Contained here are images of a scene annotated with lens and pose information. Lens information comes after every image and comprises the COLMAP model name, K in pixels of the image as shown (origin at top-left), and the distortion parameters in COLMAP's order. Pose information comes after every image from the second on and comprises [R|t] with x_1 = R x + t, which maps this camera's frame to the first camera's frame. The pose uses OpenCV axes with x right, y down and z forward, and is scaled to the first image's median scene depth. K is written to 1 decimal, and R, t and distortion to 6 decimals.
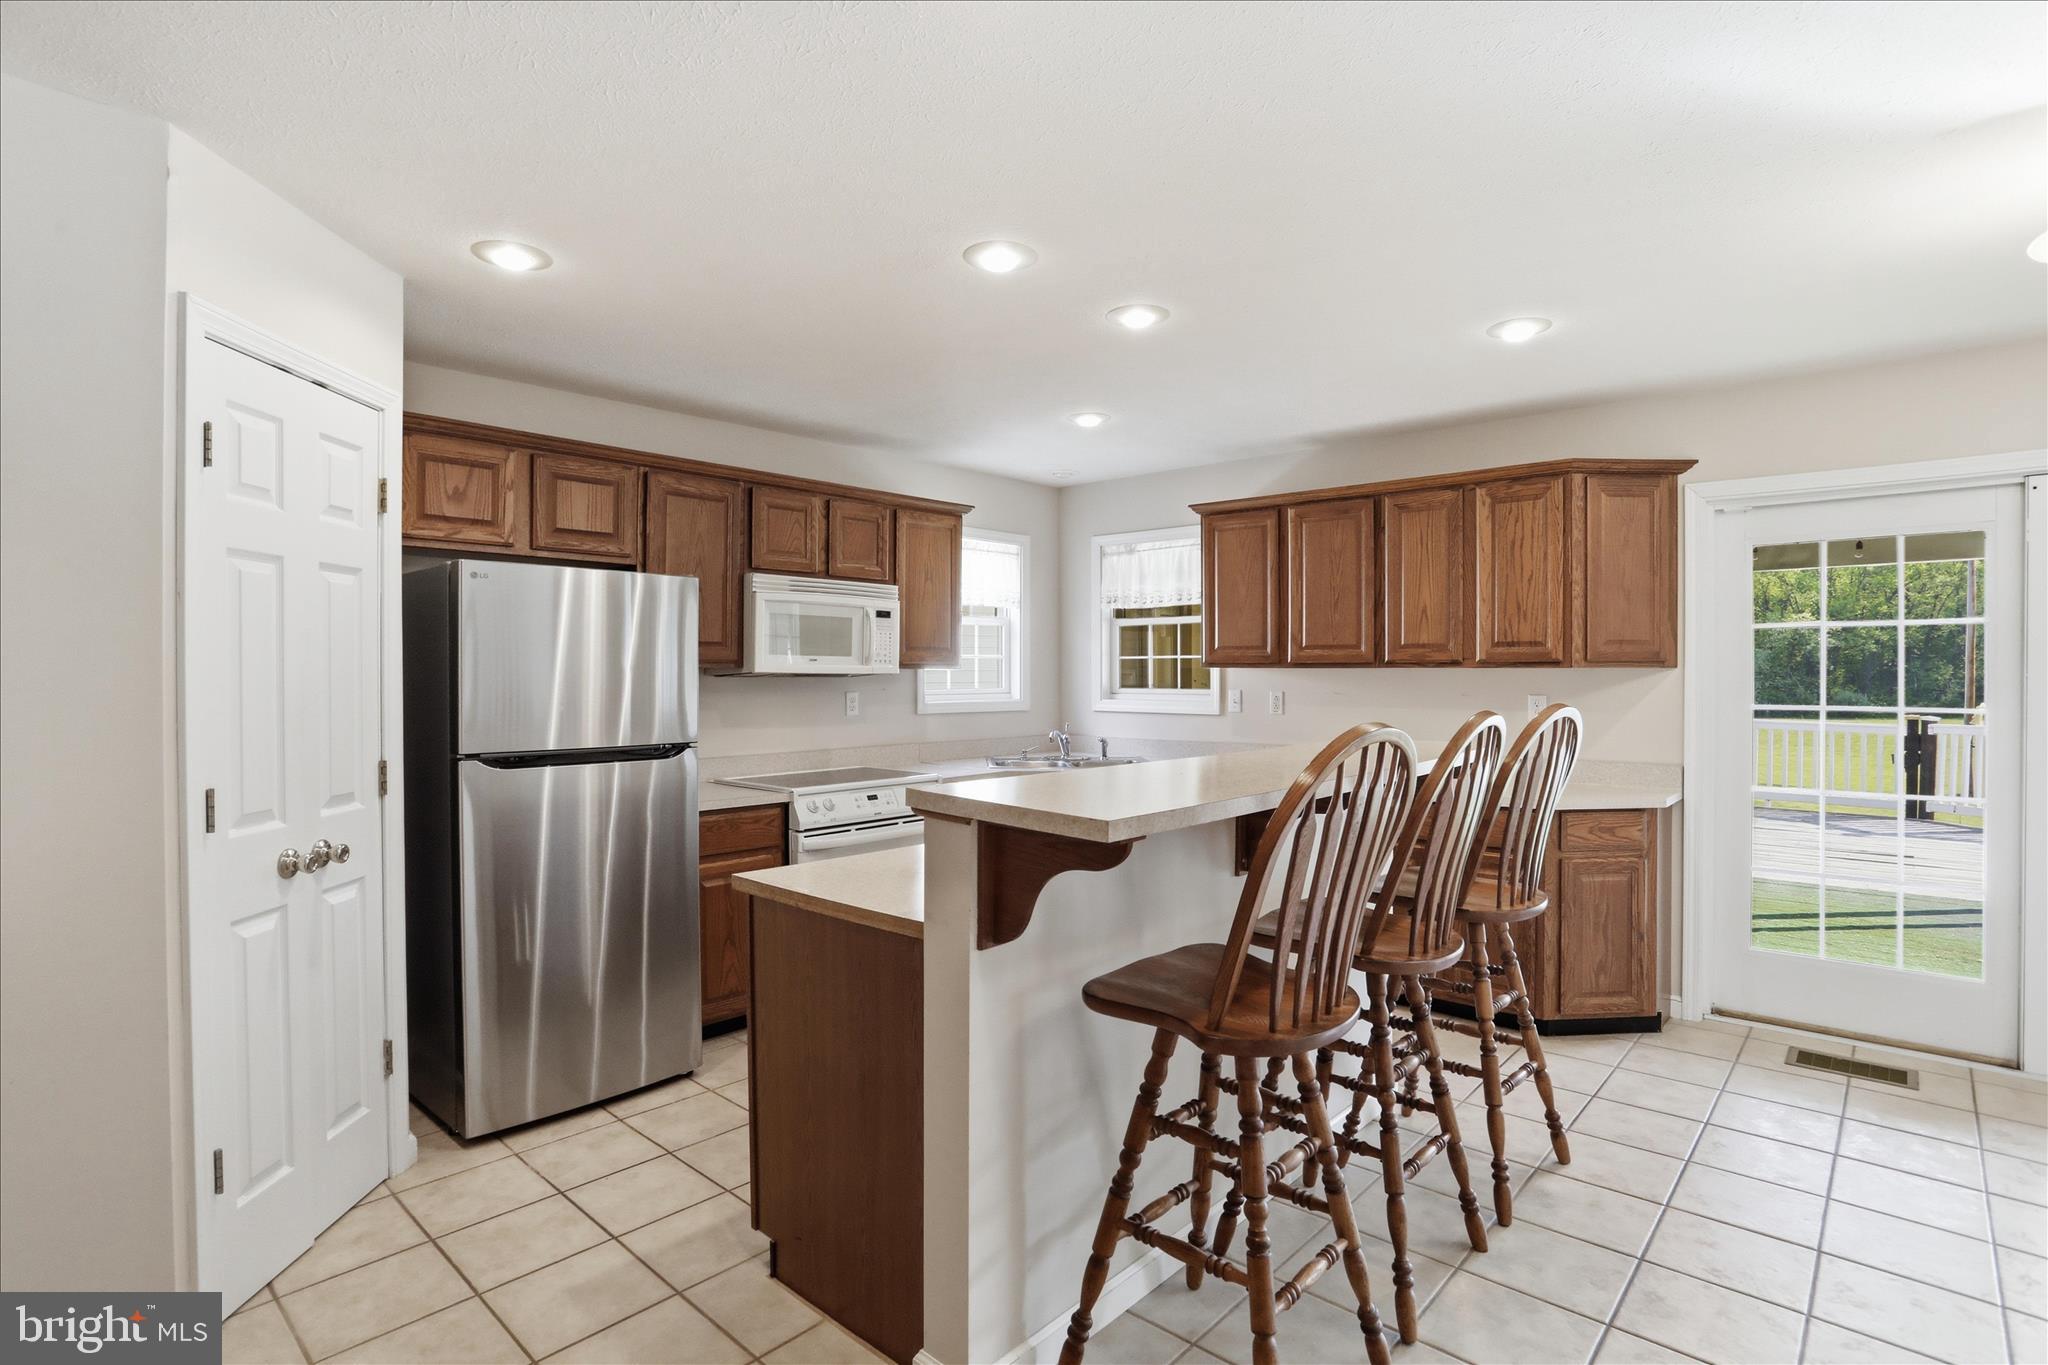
lens RADIAL K [[1007.3, 0, 1036.5], [0, 1007.3, 676.8], [0, 0, 1]] dist [-0.032659, 0.002982]
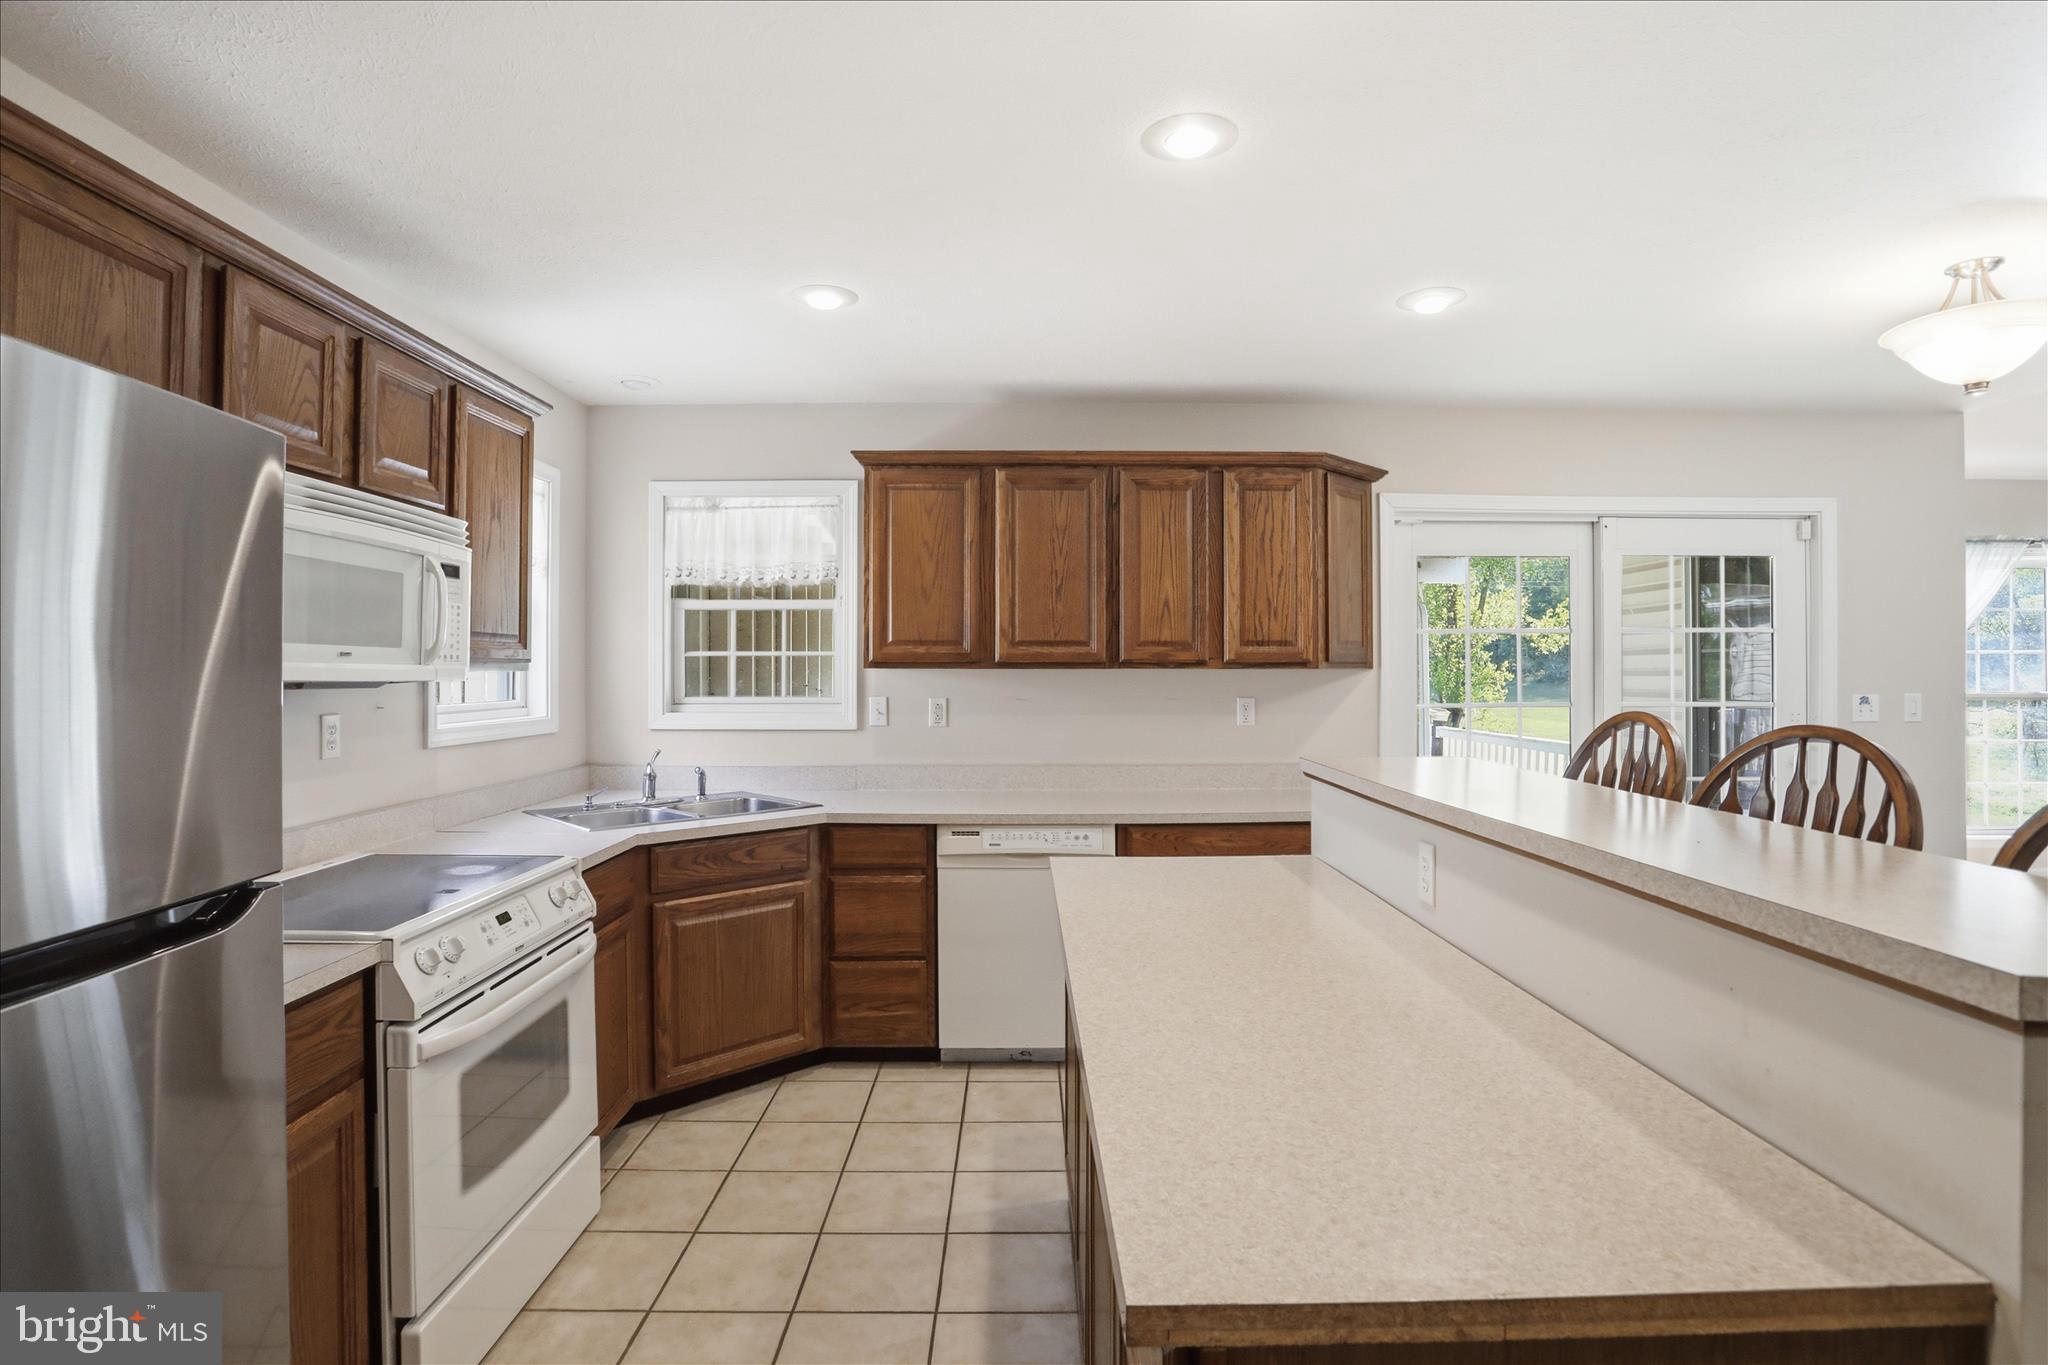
lens RADIAL K [[1007.3, 0, 1018.4], [0, 1007.3, 673.3], [0, 0, 1]] dist [-0.032659, 0.002982]
pose [[0.746586, -0.004303, 0.665275, -0.275457], [0.005726, 0.999984, 0.000041, -0.005087], [-0.665265, 0.003779, 0.746598, 0.392122]]
